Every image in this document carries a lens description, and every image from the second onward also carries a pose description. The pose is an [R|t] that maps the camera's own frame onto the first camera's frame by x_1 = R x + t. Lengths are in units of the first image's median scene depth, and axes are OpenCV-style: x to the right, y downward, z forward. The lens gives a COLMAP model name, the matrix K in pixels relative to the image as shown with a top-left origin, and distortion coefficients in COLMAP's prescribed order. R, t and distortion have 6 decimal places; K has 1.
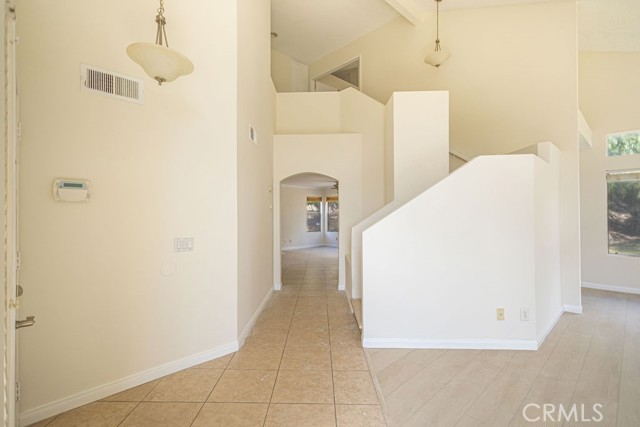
lens RADIAL K [[291.0, 0, 316.5], [0, 291.0, 215.6], [0, 0, 1]] dist [0.008634, -0.000999]
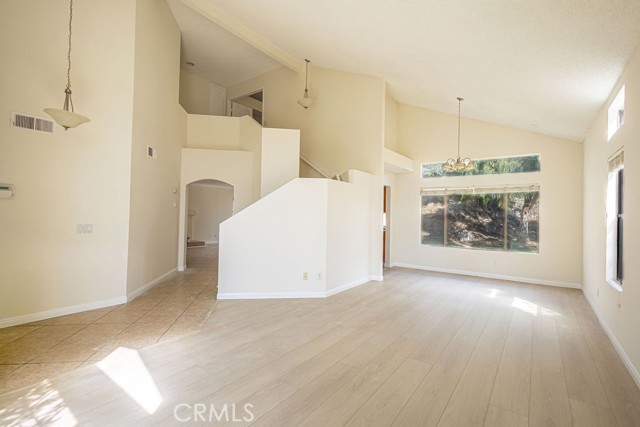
lens RADIAL K [[291.0, 0, 322.3], [0, 291.0, 211.1], [0, 0, 1]] dist [0.008634, -0.000999]
pose [[0.986526, 0.029249, 0.160969, 0.428522], [-0.027117, 0.999513, -0.015426, -0.000345], [-0.161342, 0.010853, 0.986839, -0.578171]]
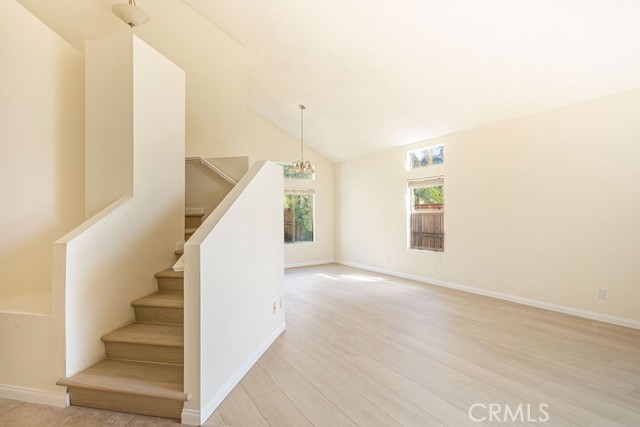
lens RADIAL K [[291.0, 0, 320.2], [0, 291.0, 217.0], [0, 0, 1]] dist [0.008634, -0.000999]
pose [[0.207204, 0.008336, 0.978262, -0.373512], [0.001270, 0.999961, -0.008790, 0.005719], [-0.978297, 0.003064, 0.207185, 0.555293]]
